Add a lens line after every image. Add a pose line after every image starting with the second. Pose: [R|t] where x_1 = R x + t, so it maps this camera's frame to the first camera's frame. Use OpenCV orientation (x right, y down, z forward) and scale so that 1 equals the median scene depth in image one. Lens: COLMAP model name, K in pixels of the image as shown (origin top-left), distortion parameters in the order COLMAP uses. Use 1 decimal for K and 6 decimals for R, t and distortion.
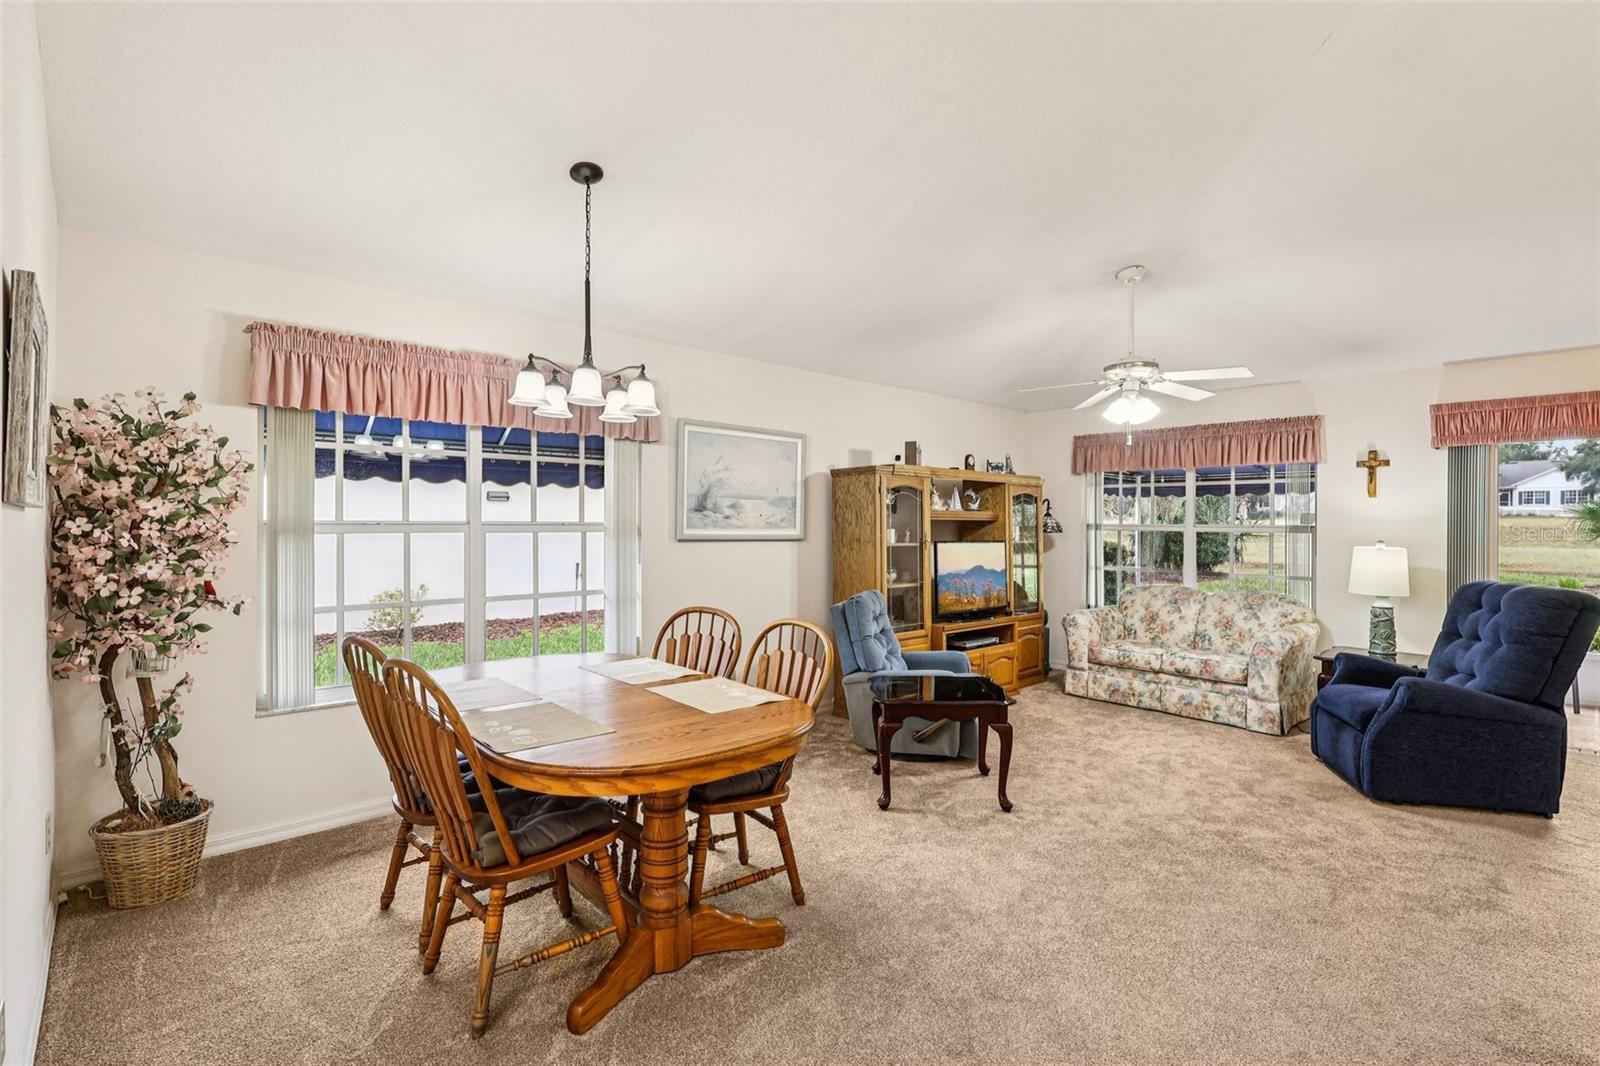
lens RADIAL K [[742.1, 0, 806.1], [0, 742.1, 509.0], [0, 0, 1]] dist [-0.004295, -0.000362]
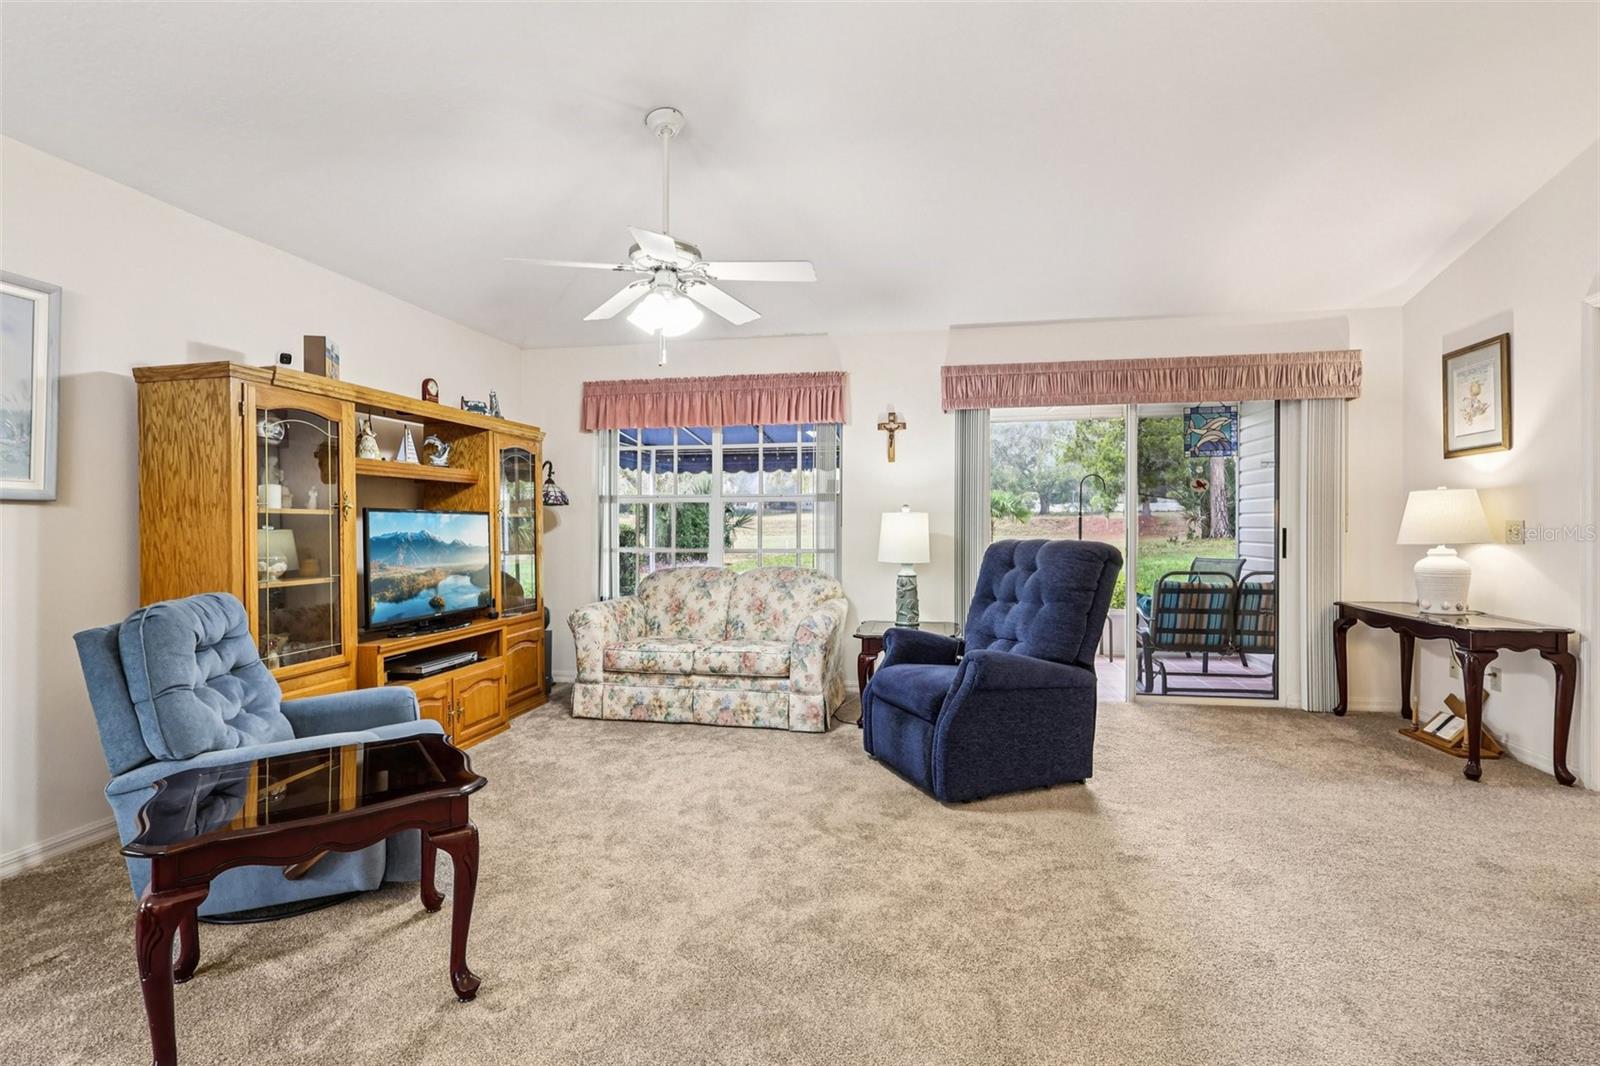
lens RADIAL K [[742.1, 0, 798.7], [0, 742.1, 518.3], [0, 0, 1]] dist [-0.004295, -0.000362]
pose [[0.804004, -0.006191, 0.594591, 0.122855], [-0.000933, 0.999931, 0.011674, 0.055685], [-0.594623, -0.009941, 0.803943, 0.367547]]
